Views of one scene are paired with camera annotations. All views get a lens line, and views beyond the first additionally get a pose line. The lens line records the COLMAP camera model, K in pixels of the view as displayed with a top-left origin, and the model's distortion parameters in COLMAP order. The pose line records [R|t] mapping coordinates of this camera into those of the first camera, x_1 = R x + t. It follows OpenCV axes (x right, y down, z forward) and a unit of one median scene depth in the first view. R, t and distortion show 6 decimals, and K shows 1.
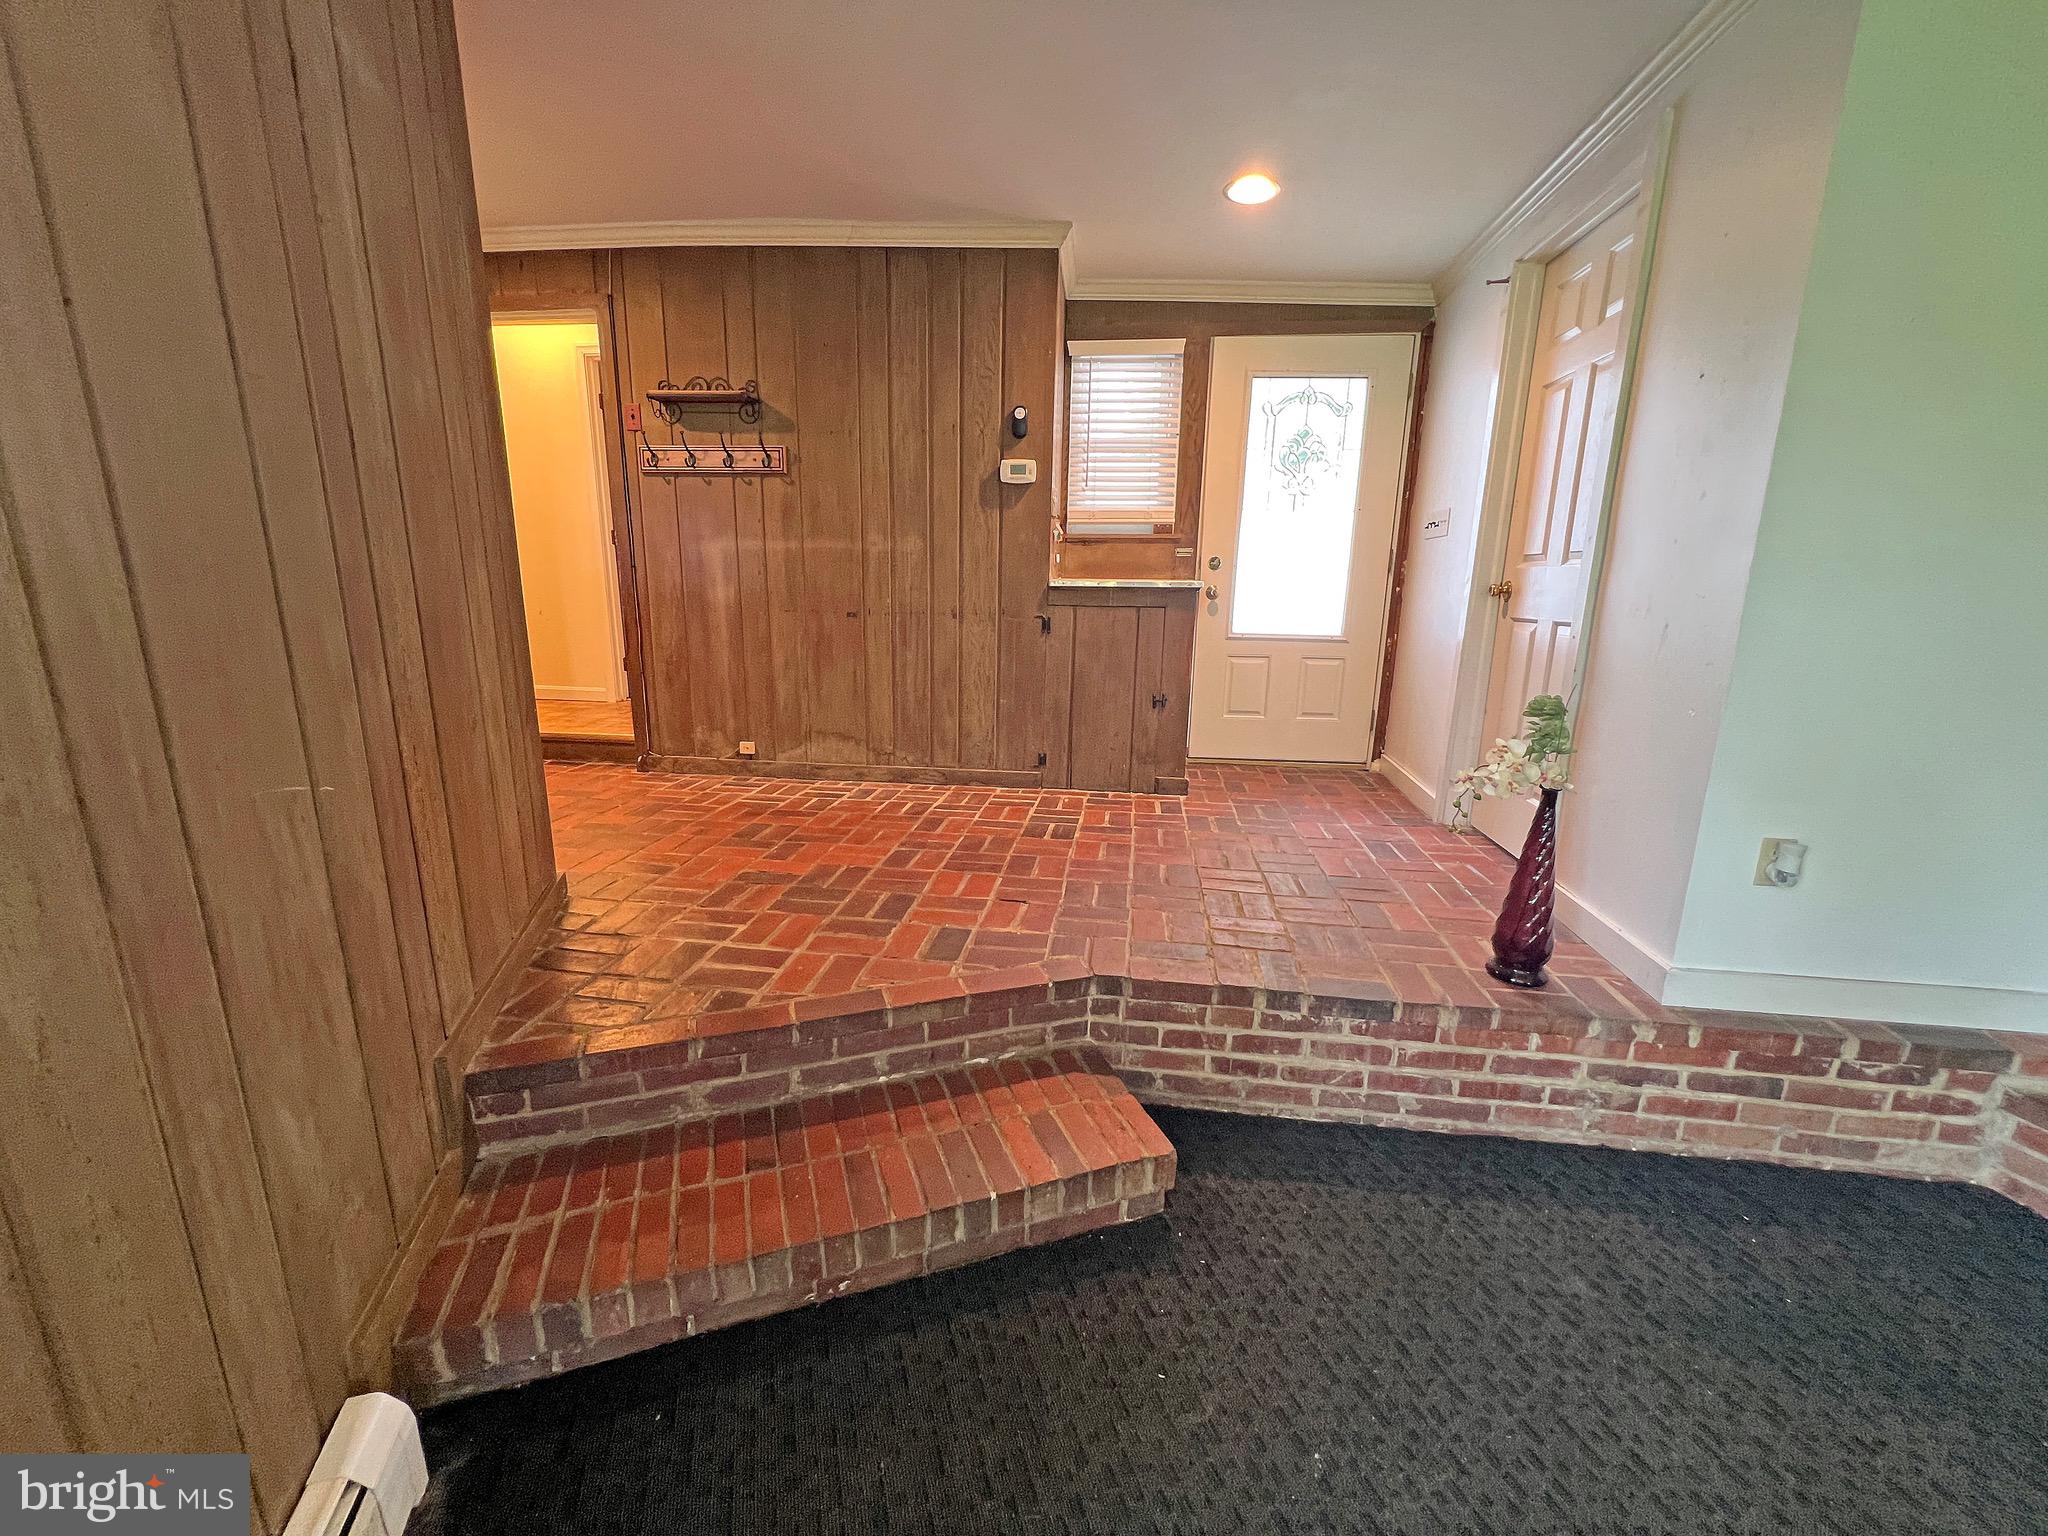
lens RADIAL K [[825.1, 0, 1017.5], [0, 825.1, 771.2], [0, 0, 1]] dist [-0.004480, 0.001042]
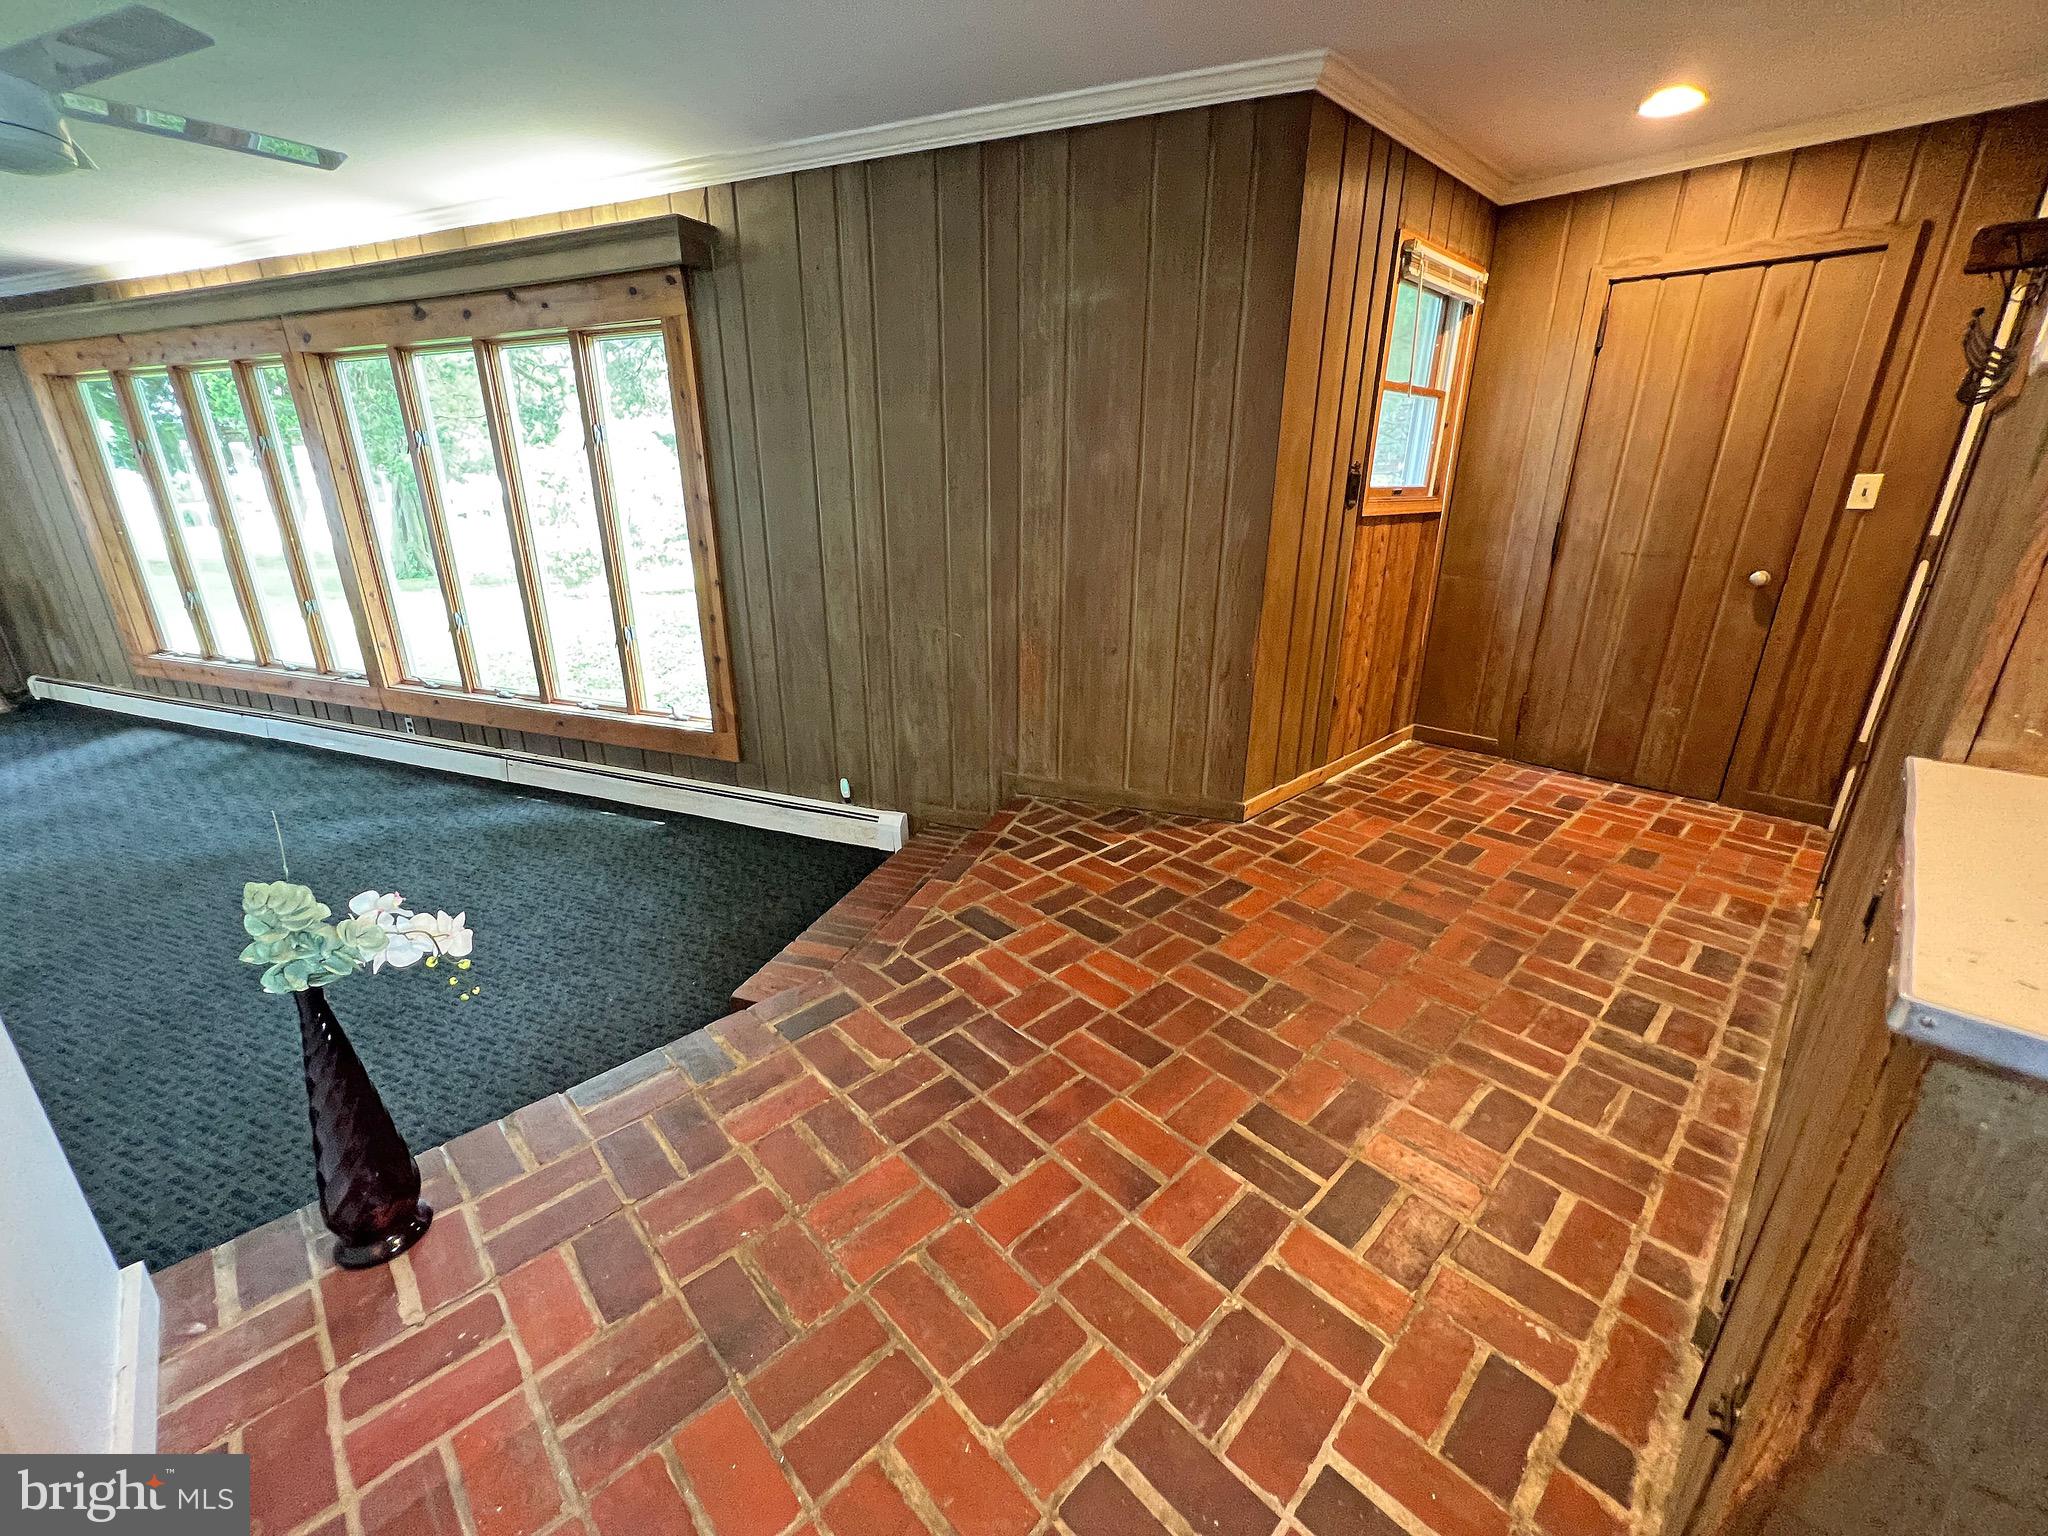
lens RADIAL K [[825.1, 0, 1035.2], [0, 825.1, 770.0], [0, 0, 1]] dist [-0.004480, 0.001042]
pose [[-0.616036, 0.234154, -0.752111, 0.707427], [-0.199314, 0.877393, 0.436411, -0.500095], [0.762085, 0.418752, -0.493836, 1.643001]]
